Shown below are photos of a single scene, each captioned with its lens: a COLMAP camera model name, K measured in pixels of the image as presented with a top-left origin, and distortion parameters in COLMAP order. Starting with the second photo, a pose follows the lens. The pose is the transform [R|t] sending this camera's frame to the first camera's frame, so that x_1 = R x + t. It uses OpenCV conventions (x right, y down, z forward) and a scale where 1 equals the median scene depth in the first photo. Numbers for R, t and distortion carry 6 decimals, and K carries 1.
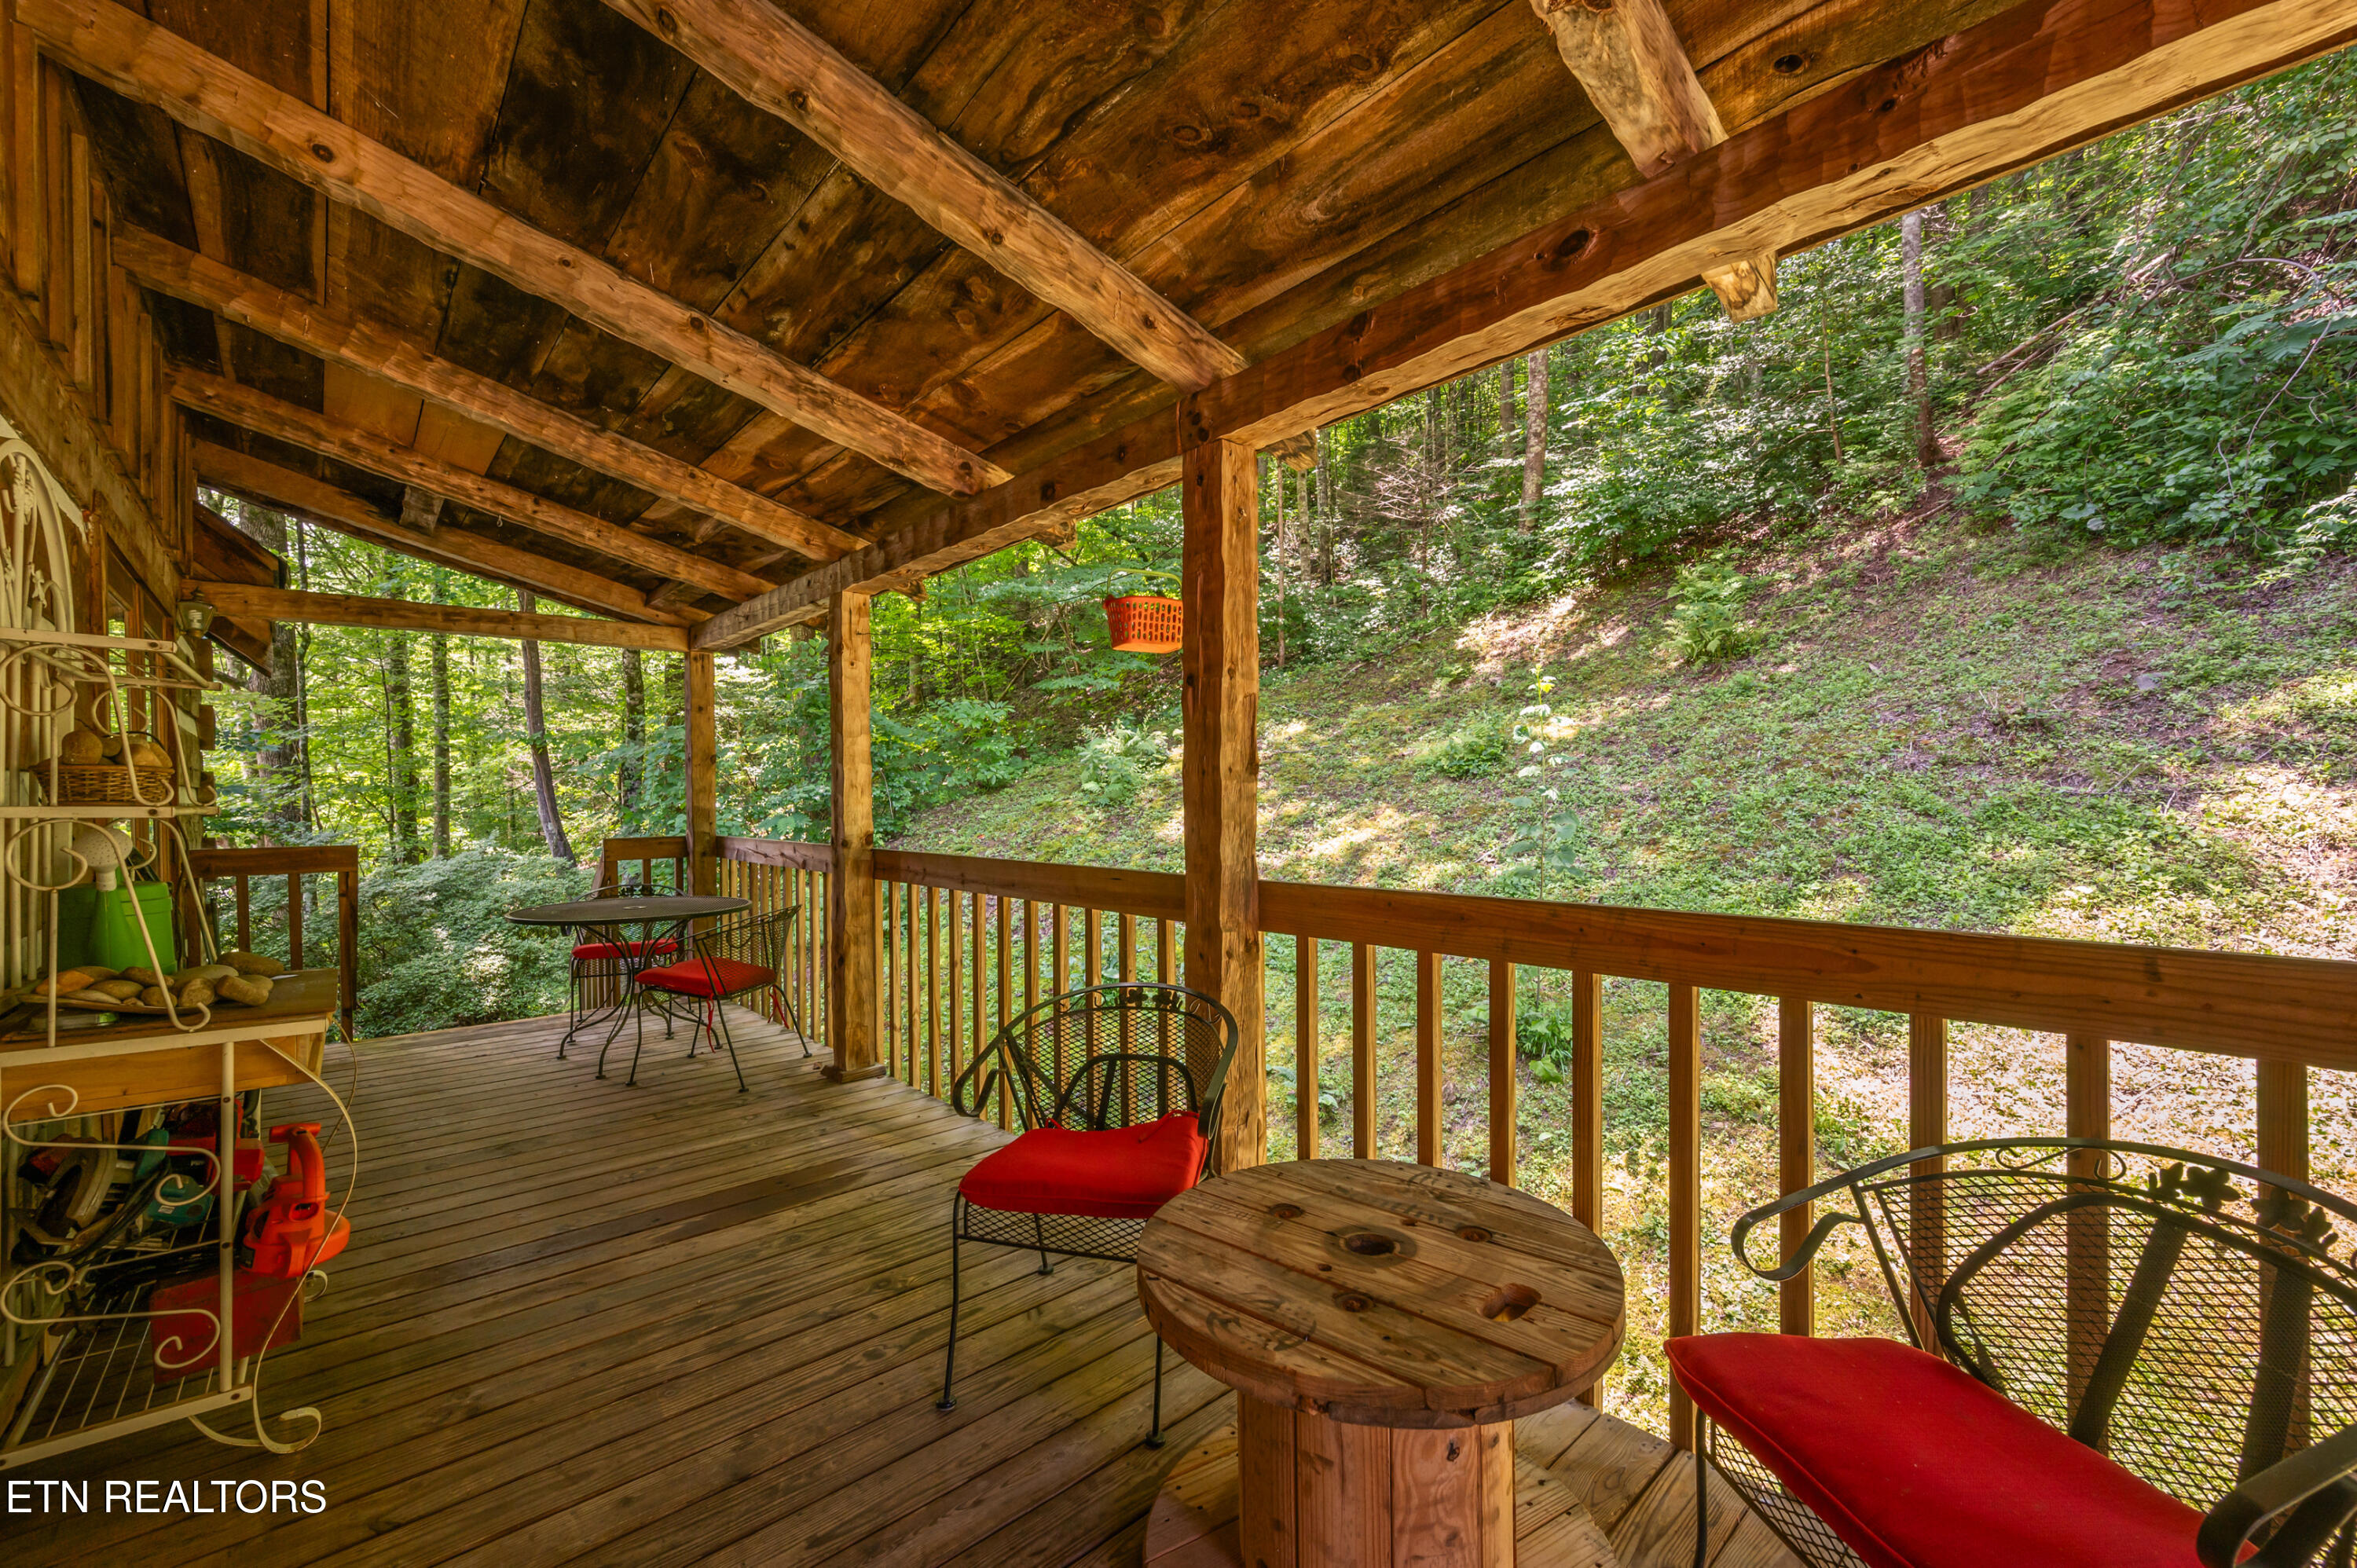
lens RADIAL K [[947.8, 0, 1195.9], [0, 947.8, 799.7], [0, 0, 1]] dist [-0.000978, -0.000182]
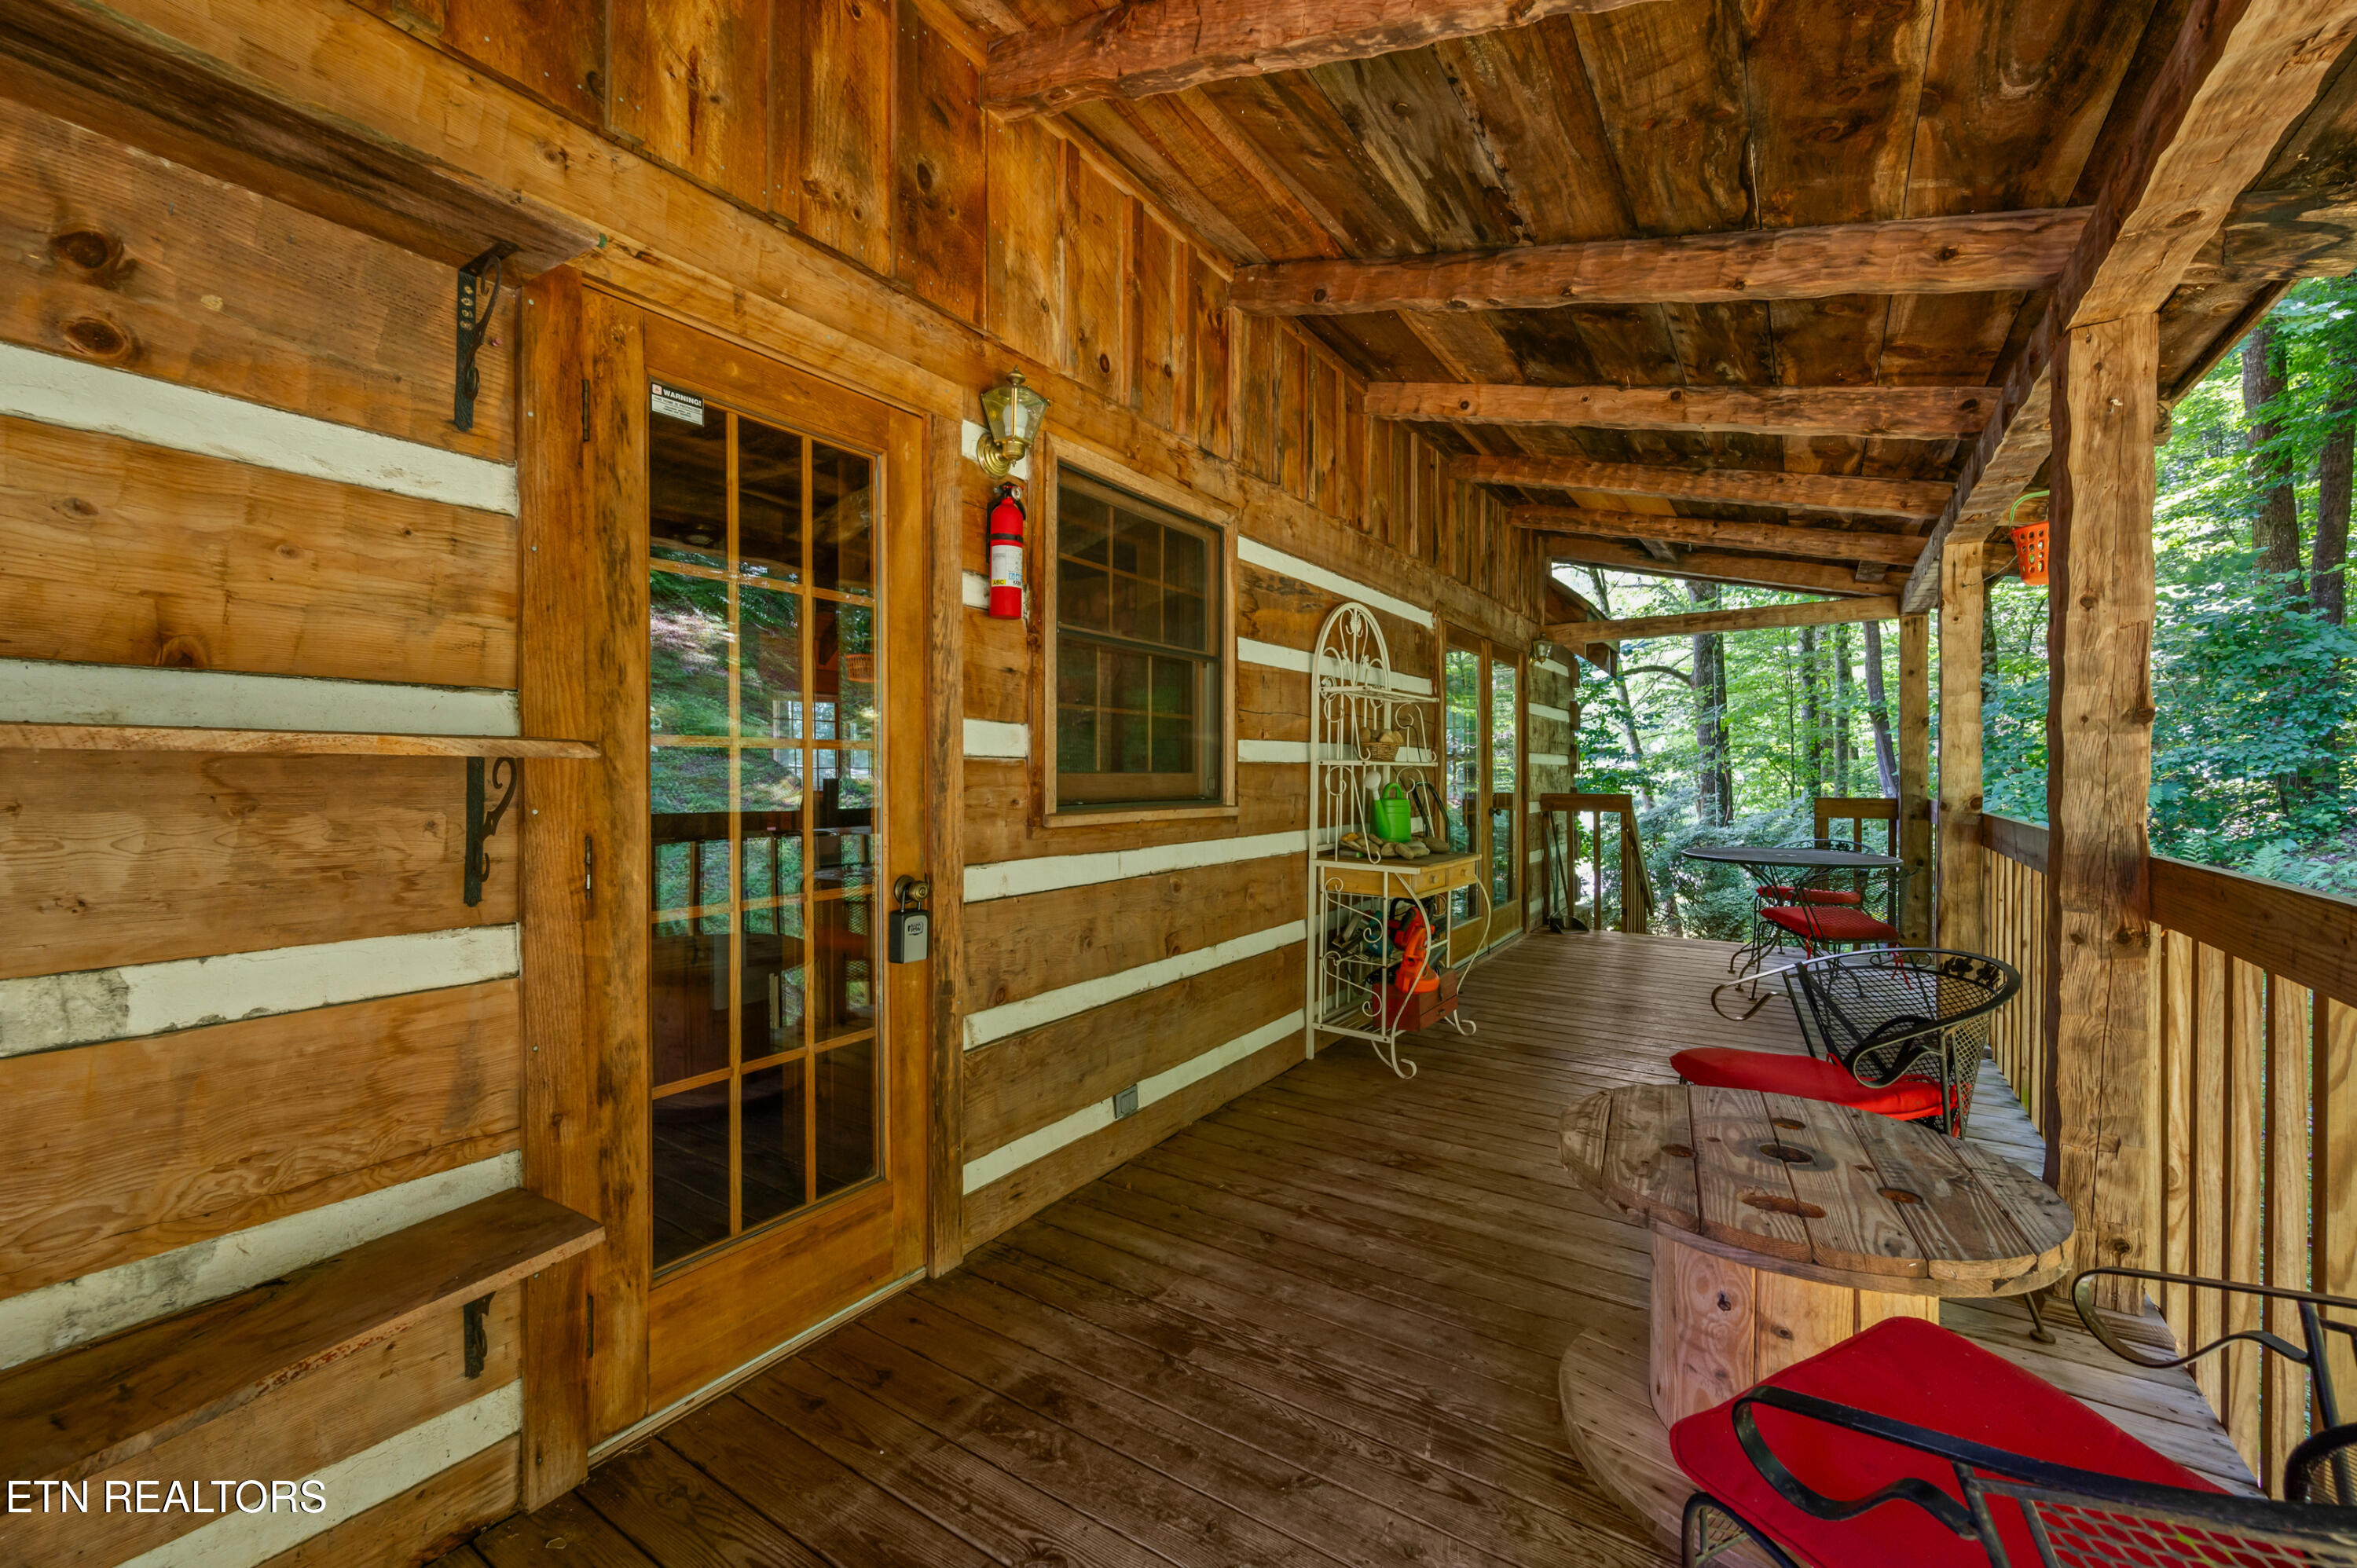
lens RADIAL K [[947.8, 0, 1218.6], [0, 947.8, 757.4], [0, 0, 1]] dist [-0.000978, -0.000182]
pose [[0.277691, -0.005843, -0.960653, 0.649520], [-0.003920, 0.999966, -0.007215, 0.012156], [0.960662, 0.005770, 0.277659, 0.035100]]
